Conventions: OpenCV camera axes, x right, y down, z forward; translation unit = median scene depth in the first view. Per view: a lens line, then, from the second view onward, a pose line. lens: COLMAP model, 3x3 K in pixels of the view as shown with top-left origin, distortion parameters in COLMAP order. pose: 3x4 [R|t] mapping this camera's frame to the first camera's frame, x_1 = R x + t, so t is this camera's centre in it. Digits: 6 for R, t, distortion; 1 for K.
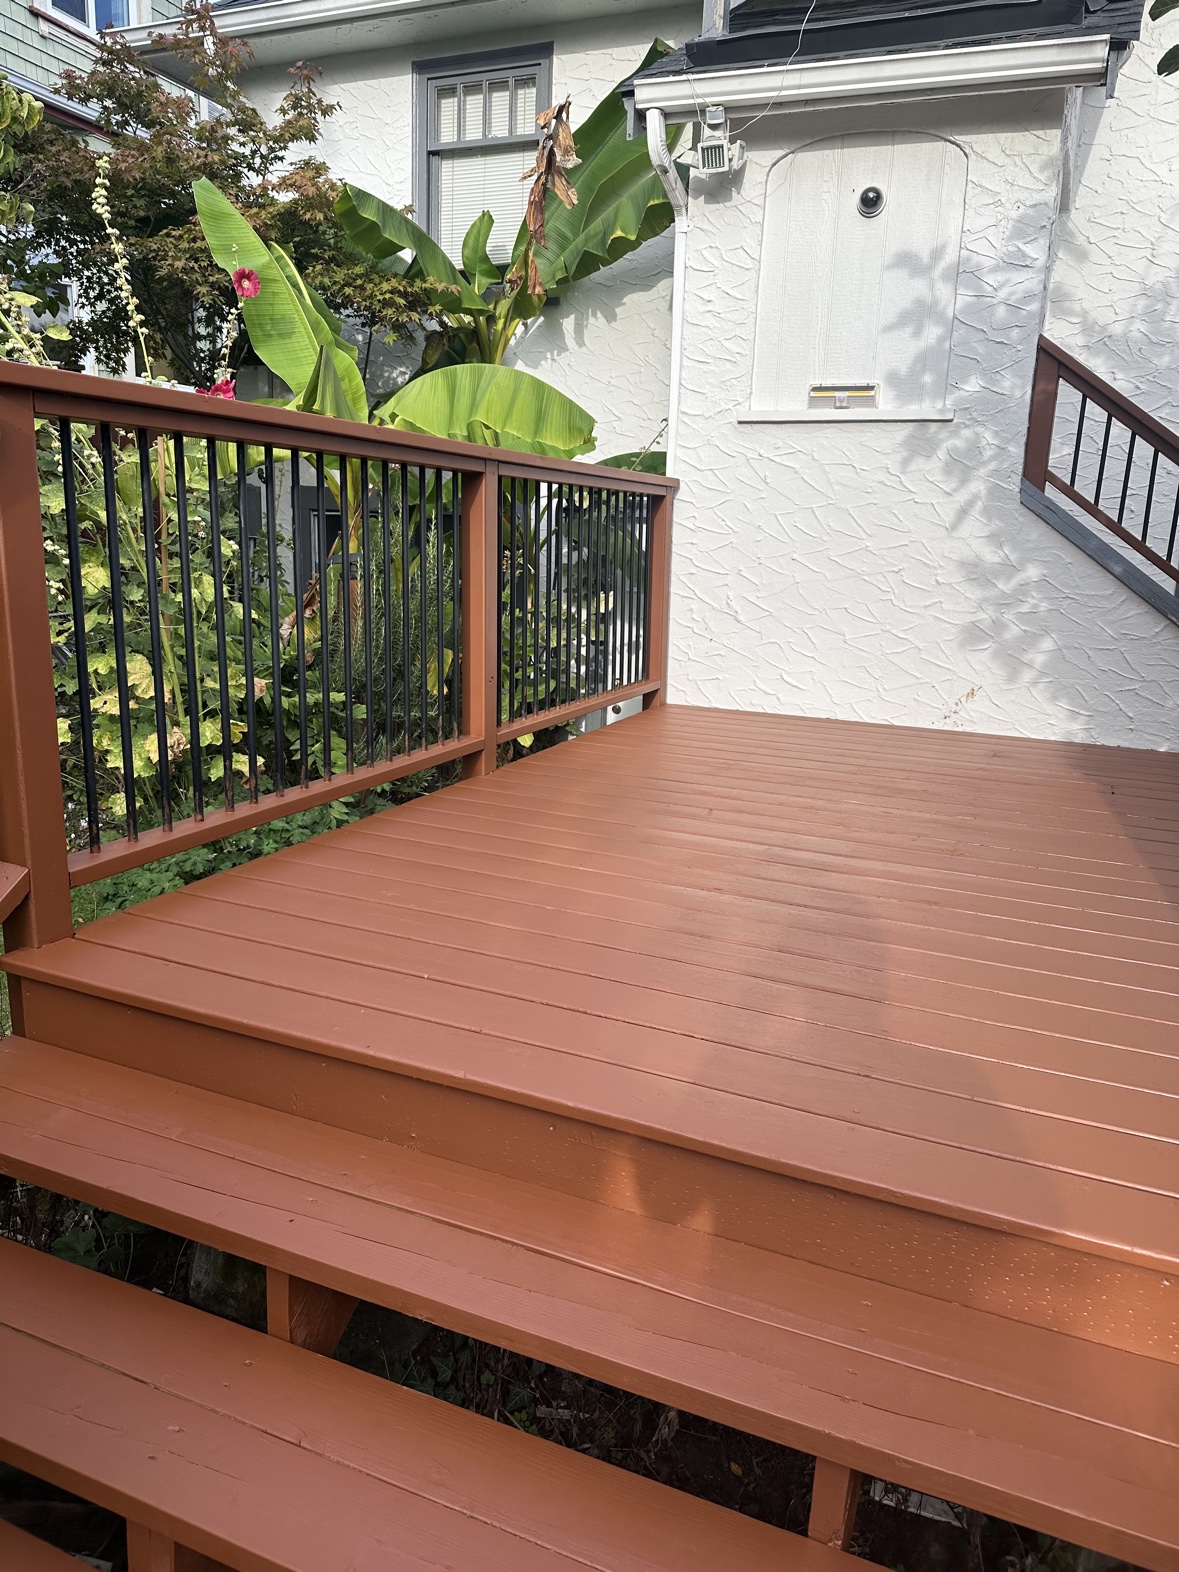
lens RADIAL K [[1094.8, 0, 585.8], [0, 1094.8, 835.5], [0, 0, 1]] dist [0.042722, -0.055028]
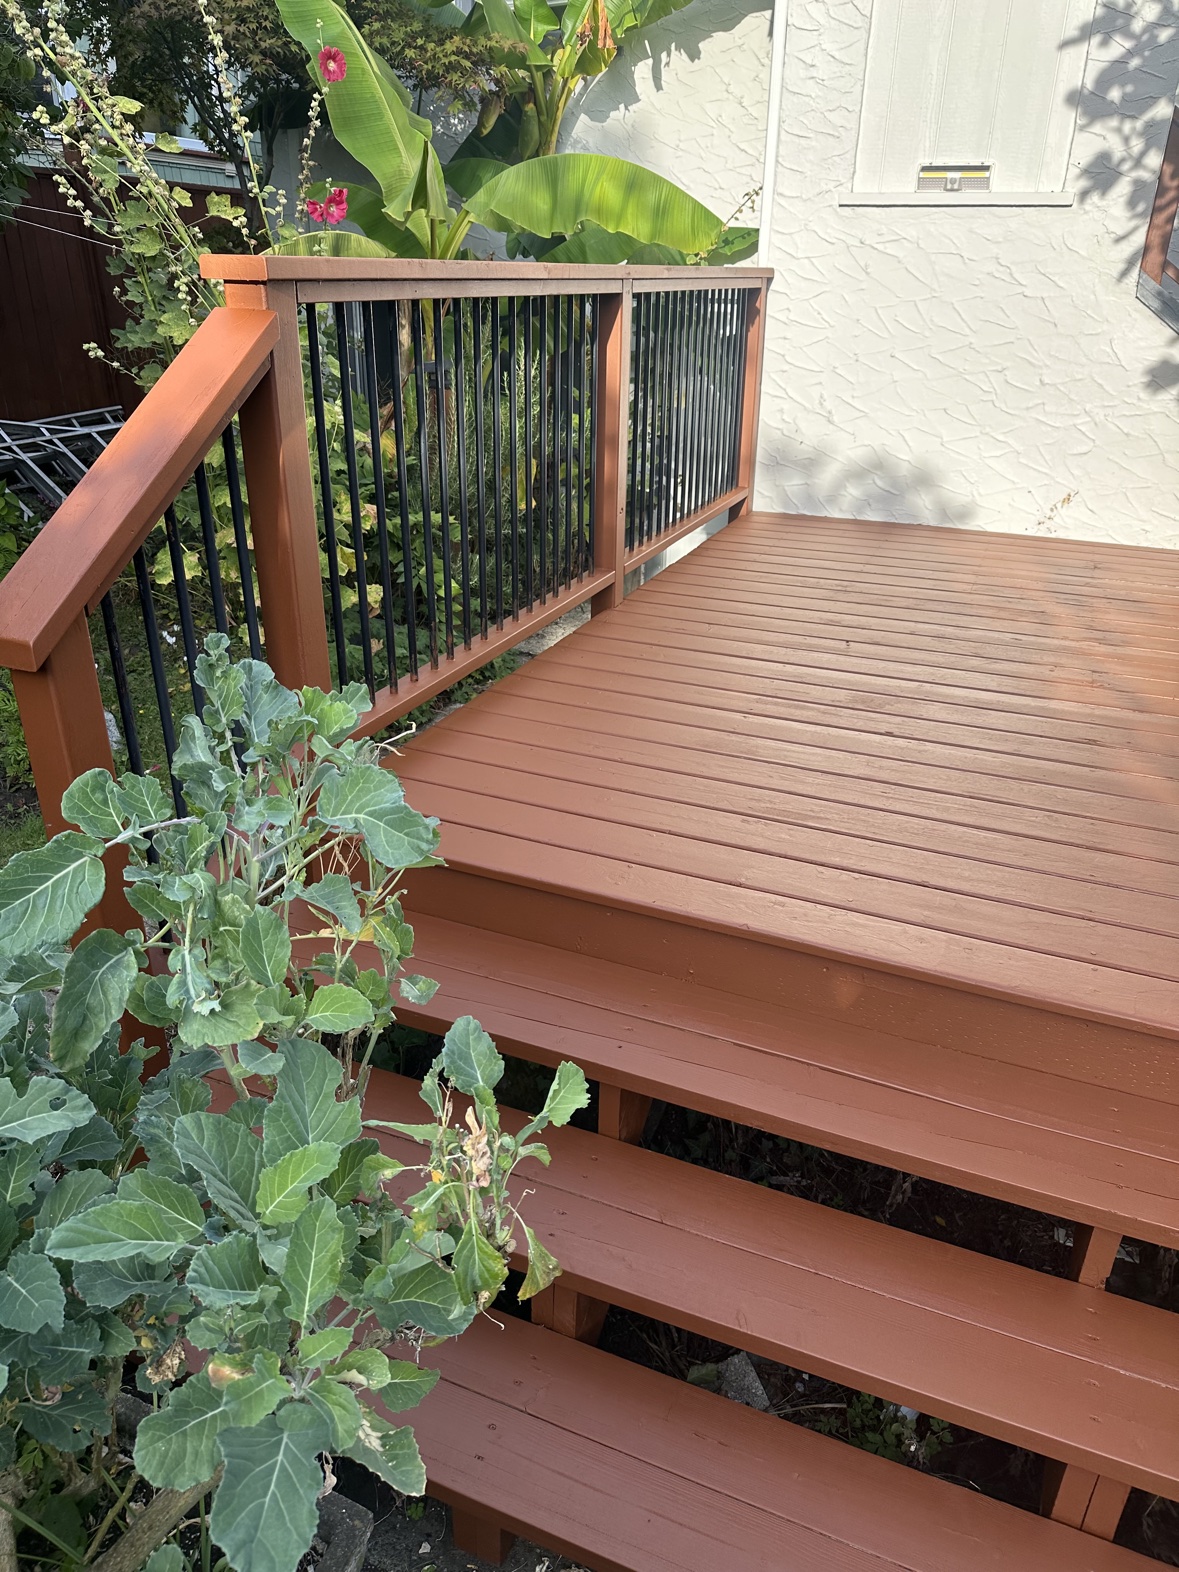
lens RADIAL K [[1094.8, 0, 541.2], [0, 1094.8, 831.3], [0, 0, 1]] dist [0.042722, -0.055028]
pose [[0.999765, -0.021287, -0.004186, -0.131624], [0.021691, 0.977310, 0.210702, -0.054315], [-0.000395, -0.210743, 0.977541, -0.050724]]
